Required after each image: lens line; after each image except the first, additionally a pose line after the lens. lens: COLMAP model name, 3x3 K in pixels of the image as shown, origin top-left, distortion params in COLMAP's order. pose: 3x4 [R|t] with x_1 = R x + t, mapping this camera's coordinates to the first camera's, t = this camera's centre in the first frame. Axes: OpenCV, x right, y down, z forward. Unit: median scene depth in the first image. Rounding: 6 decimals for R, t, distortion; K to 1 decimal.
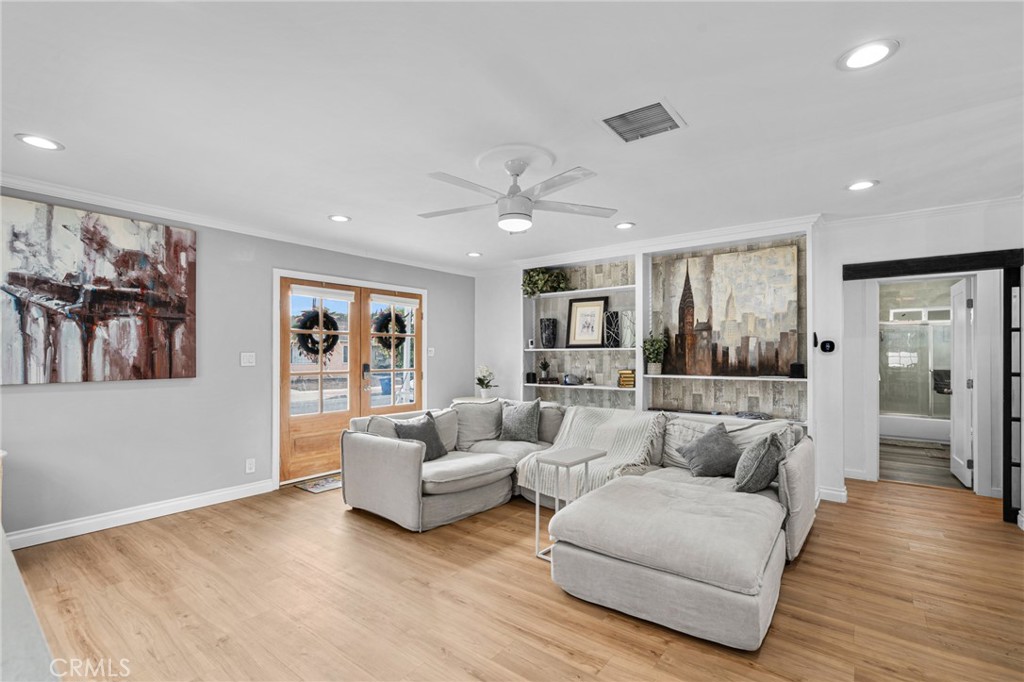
lens RADIAL K [[472.0, 0, 520.5], [0, 472.0, 348.3], [0, 0, 1]] dist [-0.004140, 0.002892]
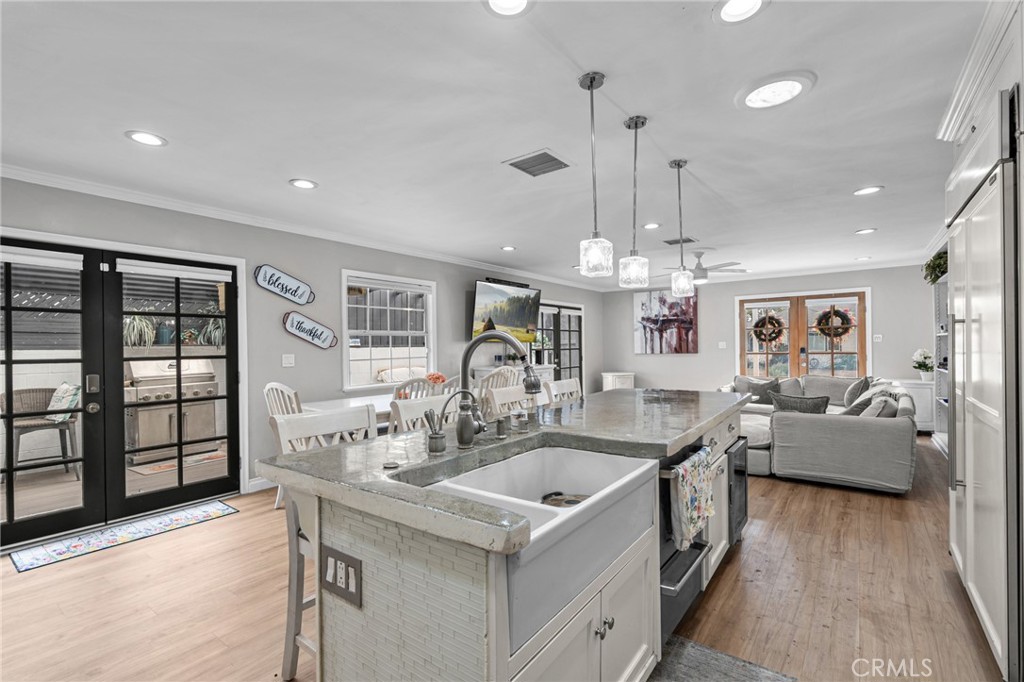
lens RADIAL K [[472.0, 0, 512.1], [0, 472.0, 346.7], [0, 0, 1]] dist [-0.004140, 0.002892]
pose [[0.008573, 0.001202, -0.999963, 1.624050], [0.024796, 0.999692, 0.001414, 0.006012], [0.999656, -0.024807, 0.008540, 0.107278]]
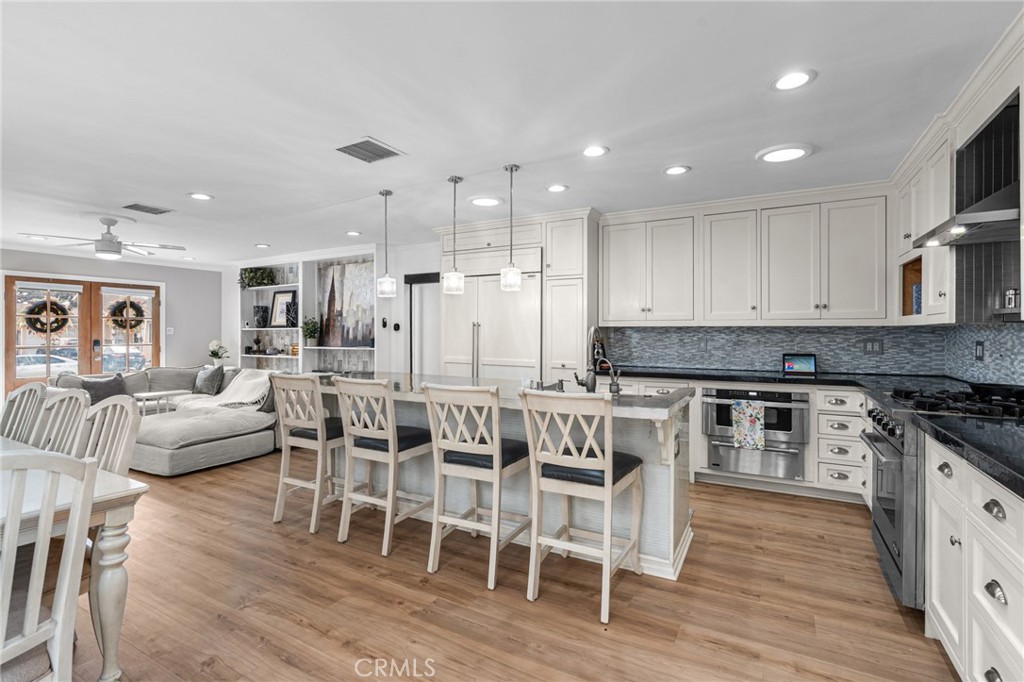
lens RADIAL K [[472.0, 0, 510.9], [0, 472.0, 333.8], [0, 0, 1]] dist [-0.004140, 0.002892]
pose [[0.990968, -0.002367, 0.134078, 0.926145], [0.000388, 0.999891, 0.014779, -0.005150], [-0.134098, -0.014594, 0.990861, -0.672773]]
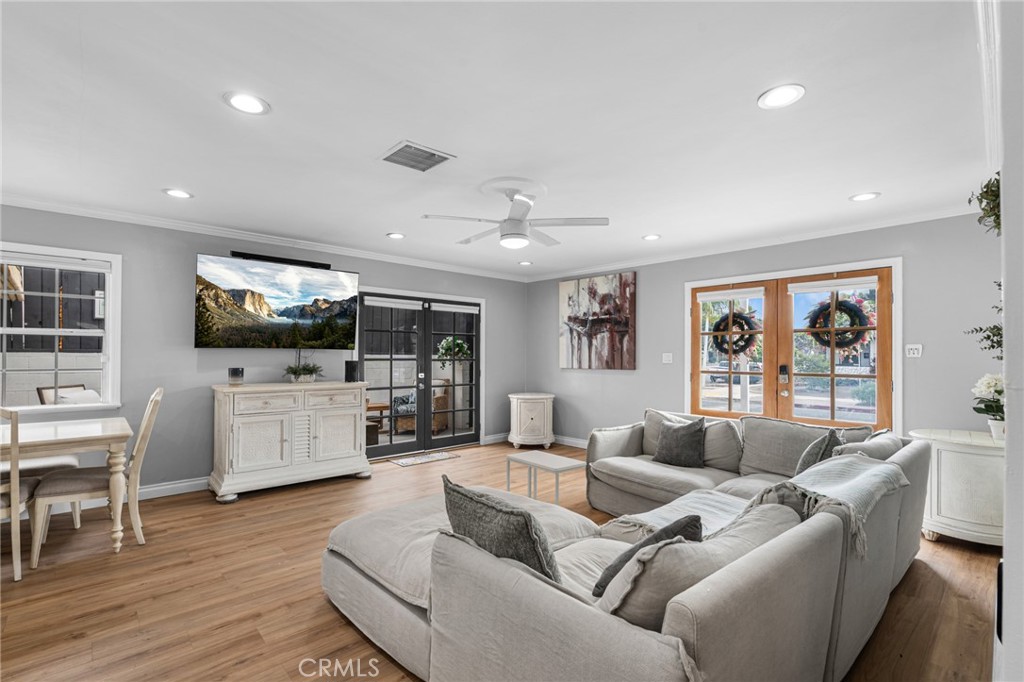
lens RADIAL K [[472.0, 0, 511.3], [0, 472.0, 349.8], [0, 0, 1]] dist [-0.004140, 0.002892]
pose [[-0.183194, -0.009726, -0.983029, 0.893325], [0.009473, 0.999887, -0.011658, 0.013100], [0.983031, -0.011448, -0.183081, 0.939544]]
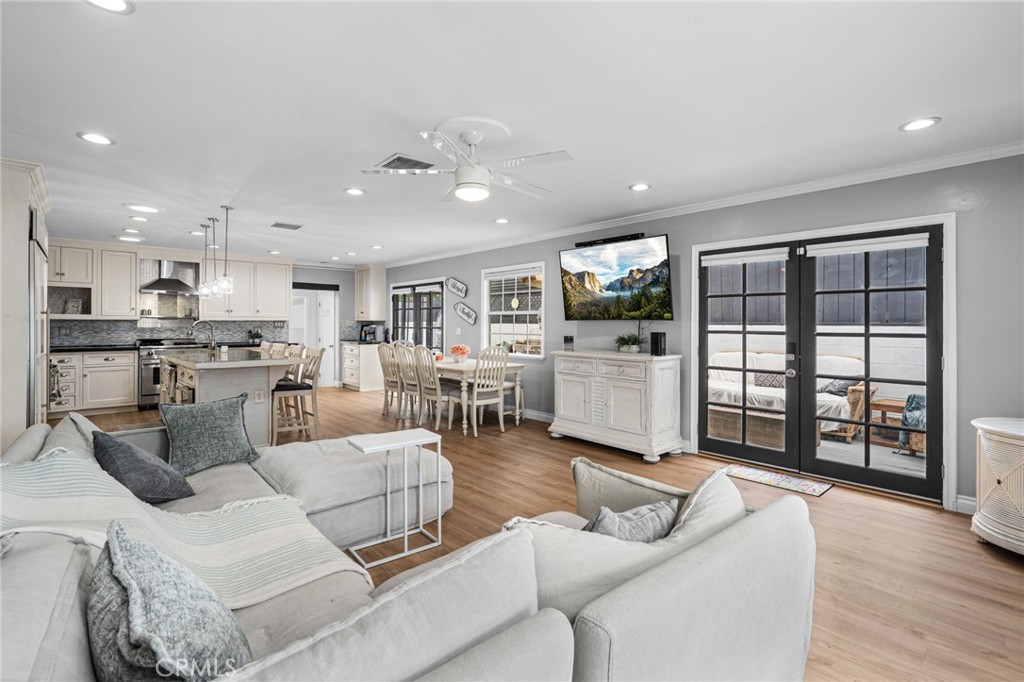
lens RADIAL K [[472.0, 0, 518.1], [0, 472.0, 327.3], [0, 0, 1]] dist [-0.004140, 0.002892]
pose [[-0.981961, -0.006611, 0.188967, -0.235925], [-0.008113, 0.999941, -0.007175, 0.023297], [-0.188909, -0.008579, -0.981957, 1.525904]]
